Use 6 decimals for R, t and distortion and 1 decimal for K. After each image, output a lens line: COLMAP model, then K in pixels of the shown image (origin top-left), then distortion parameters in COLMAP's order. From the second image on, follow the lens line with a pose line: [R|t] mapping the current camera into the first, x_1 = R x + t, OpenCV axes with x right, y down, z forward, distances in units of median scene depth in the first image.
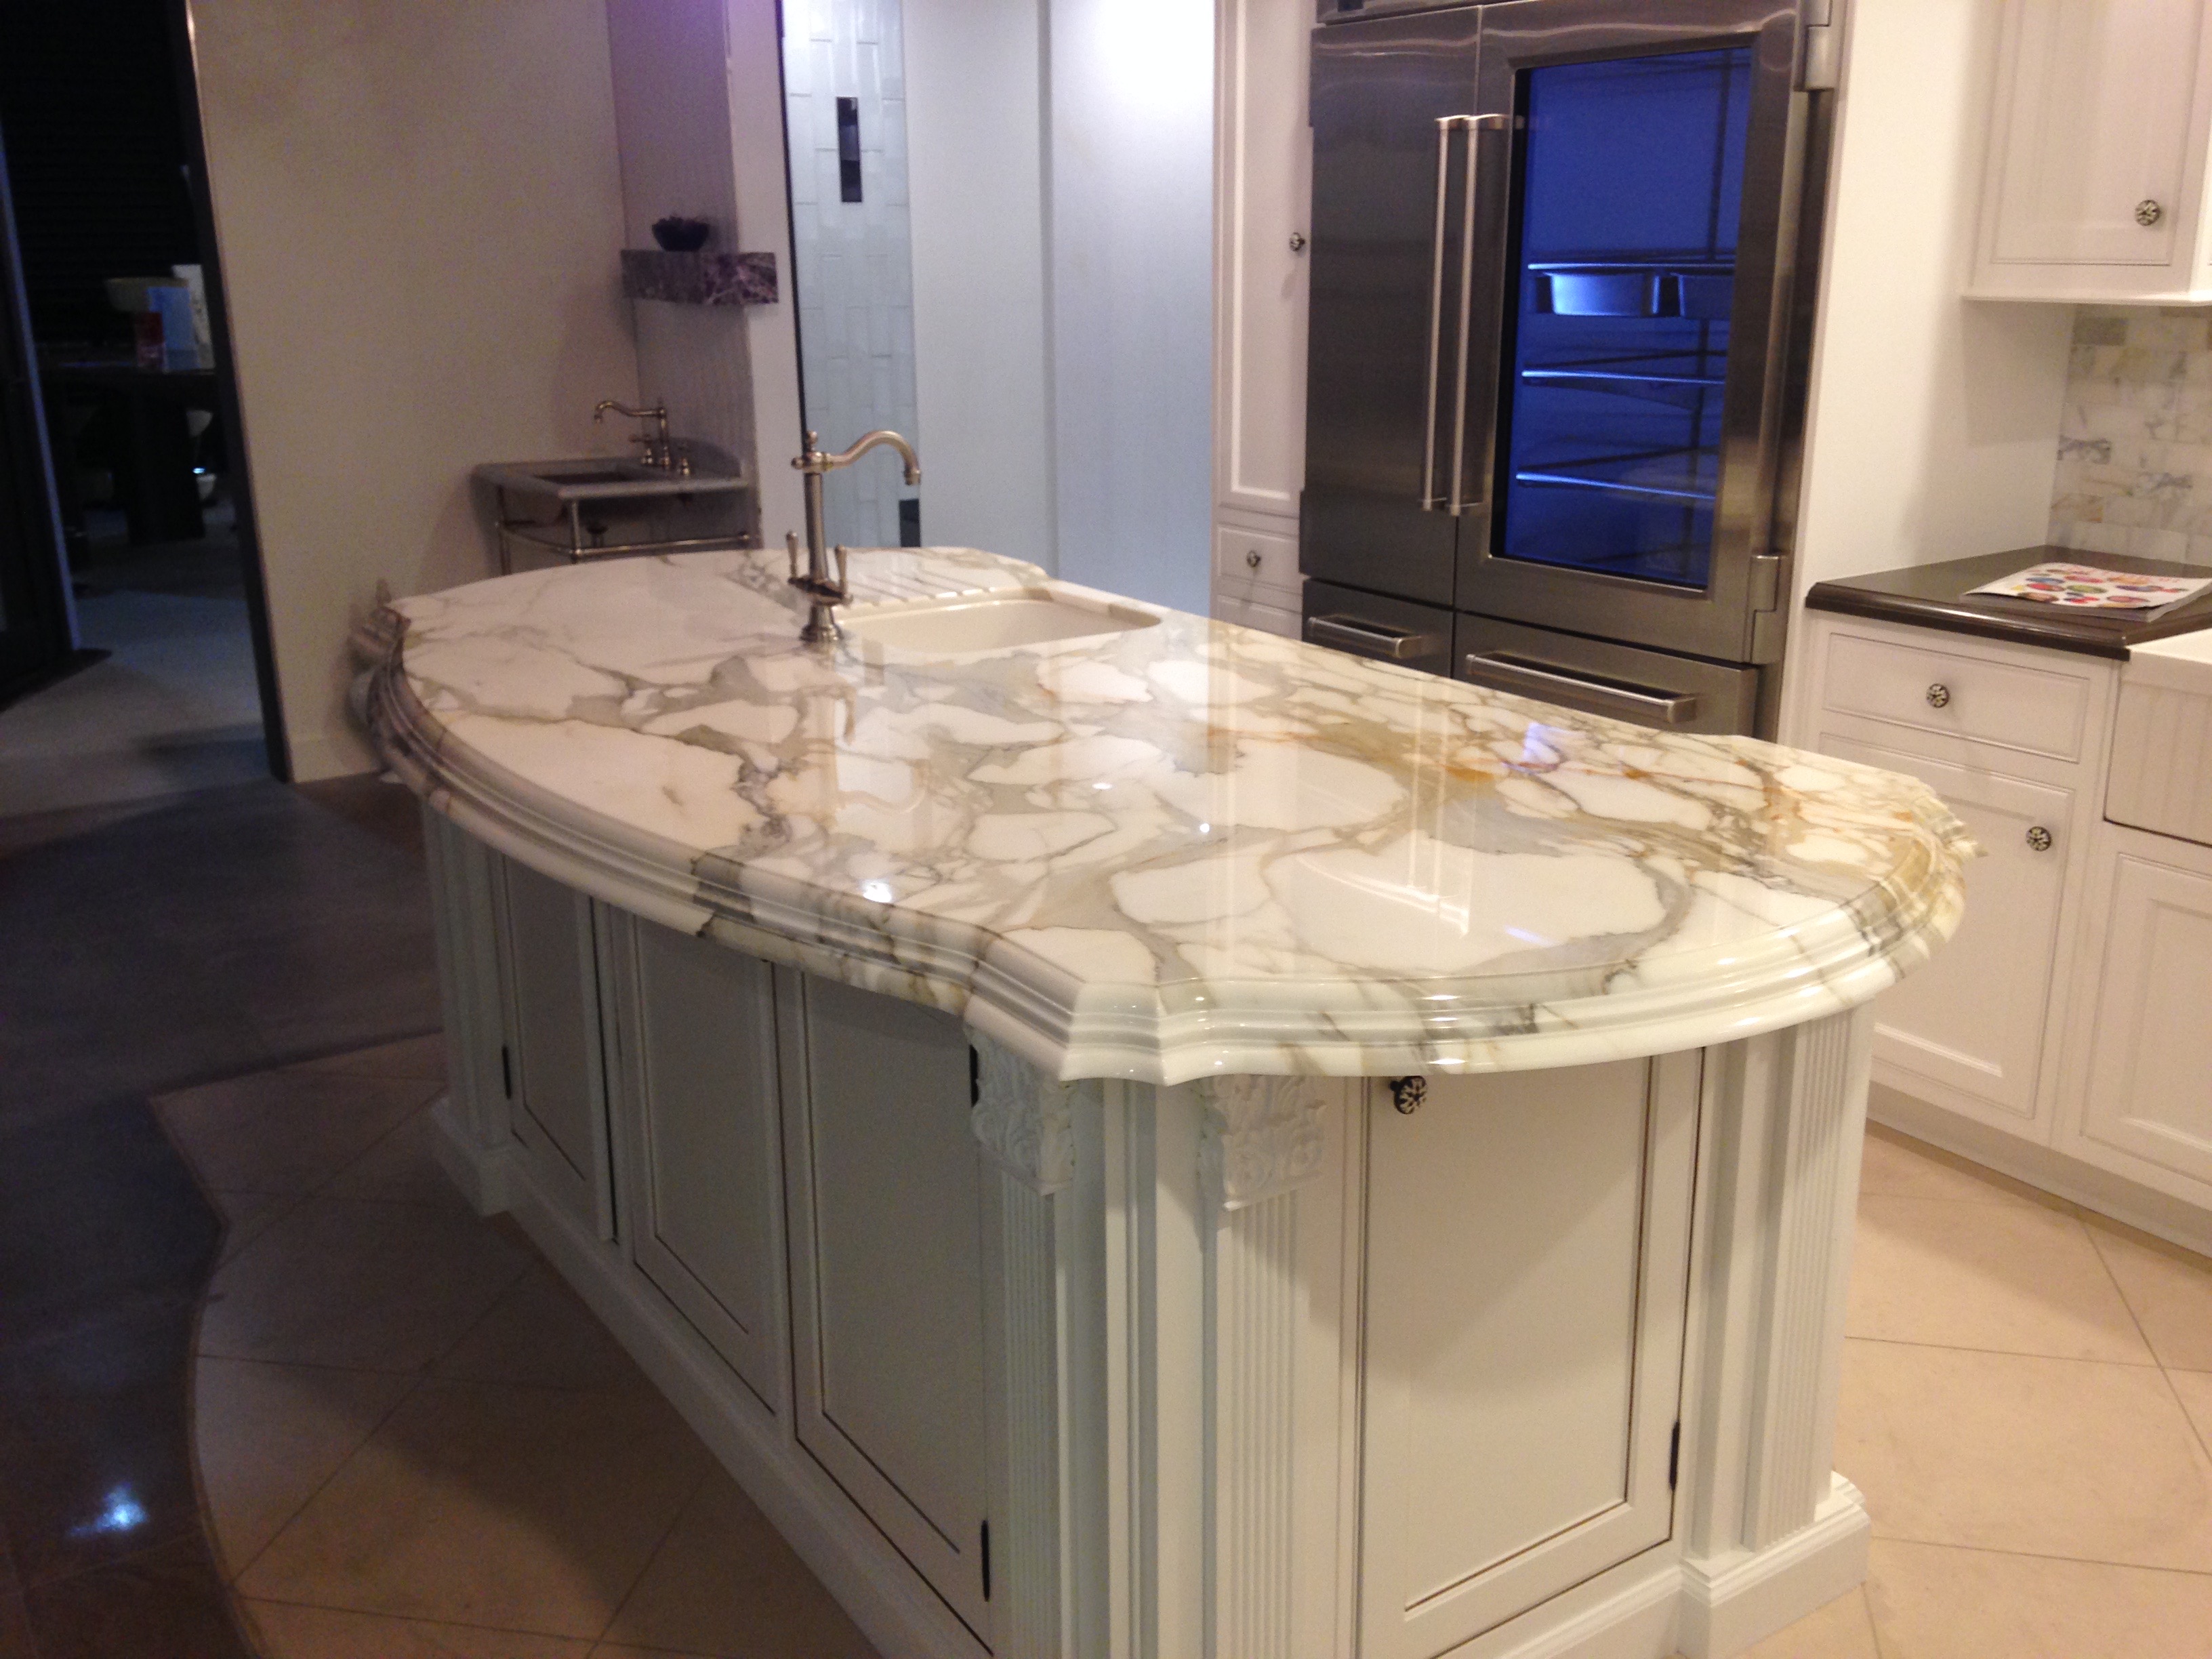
lens RADIAL K [[2030.2, 0, 1106.0], [0, 2030.2, 829.5], [0, 0, 1]] dist [0.162649, -0.240916]
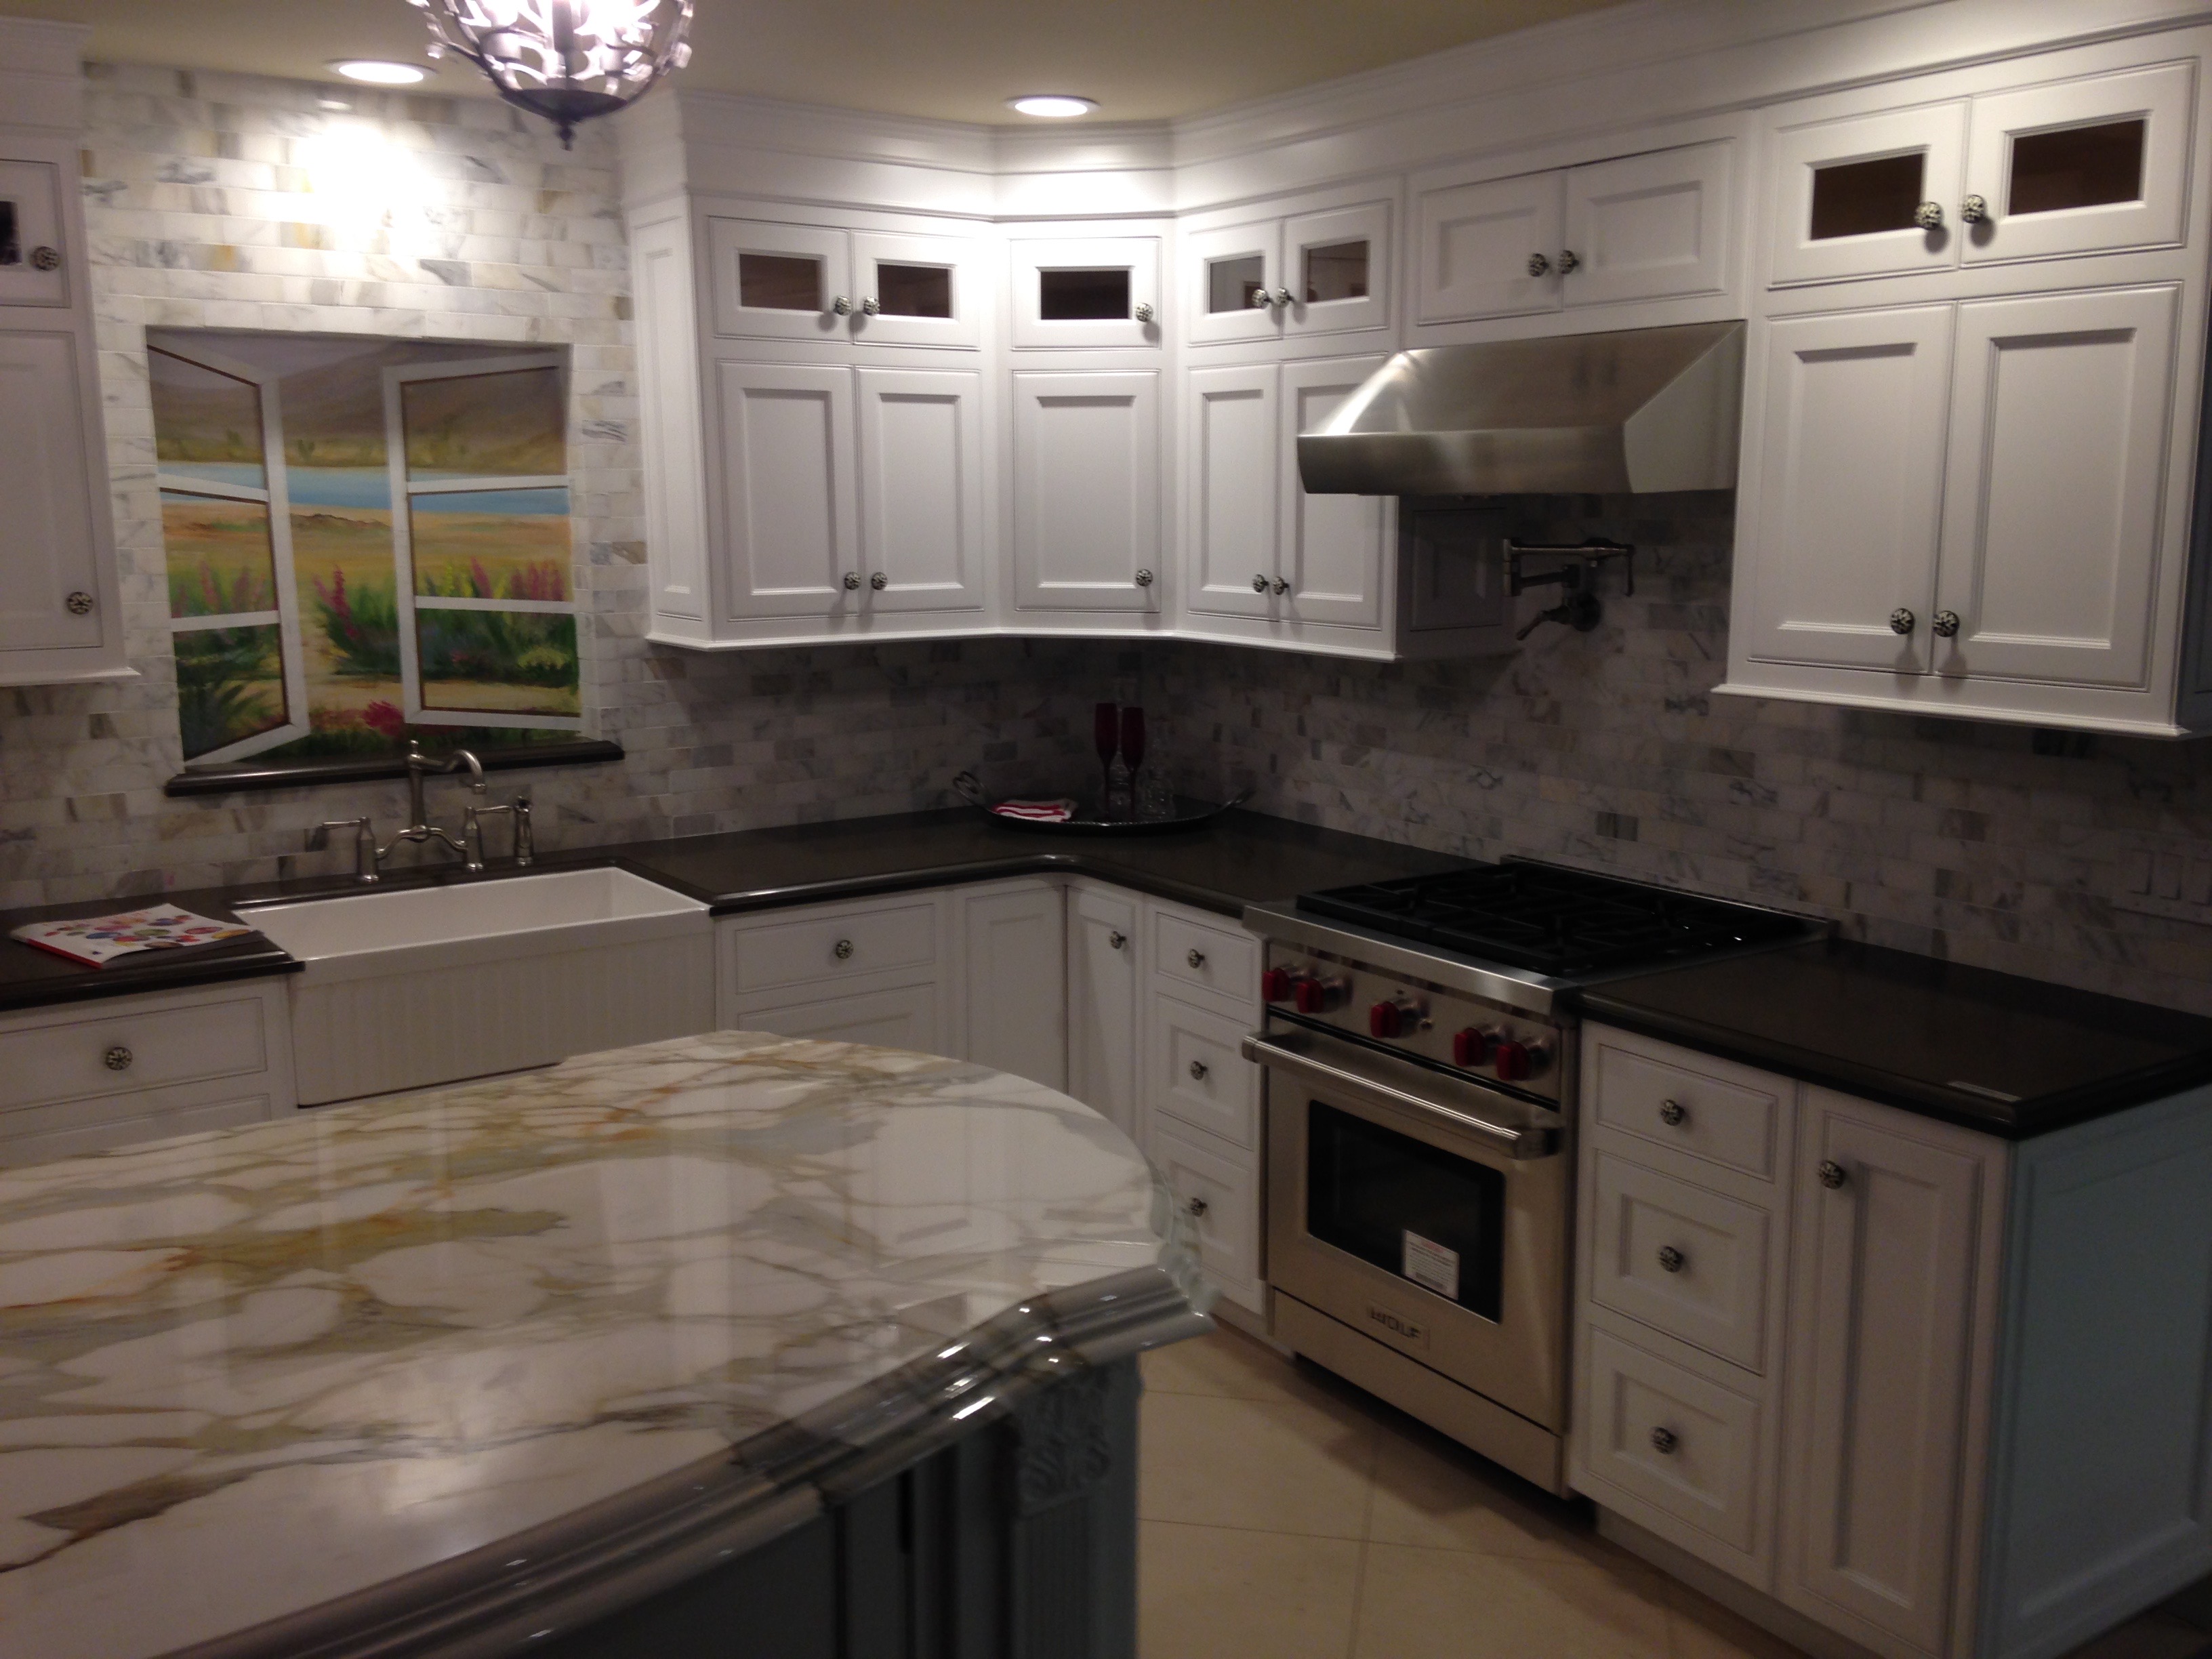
lens RADIAL K [[2030.2, 0, 1106.0], [0, 2030.2, 829.5], [0, 0, 1]] dist [0.162649, -0.240916]
pose [[-0.024387, -0.161228, 0.986616, -1.006330], [0.286240, 0.944464, 0.161415, -0.324739], [-0.957848, 0.286345, 0.023118, 0.769789]]
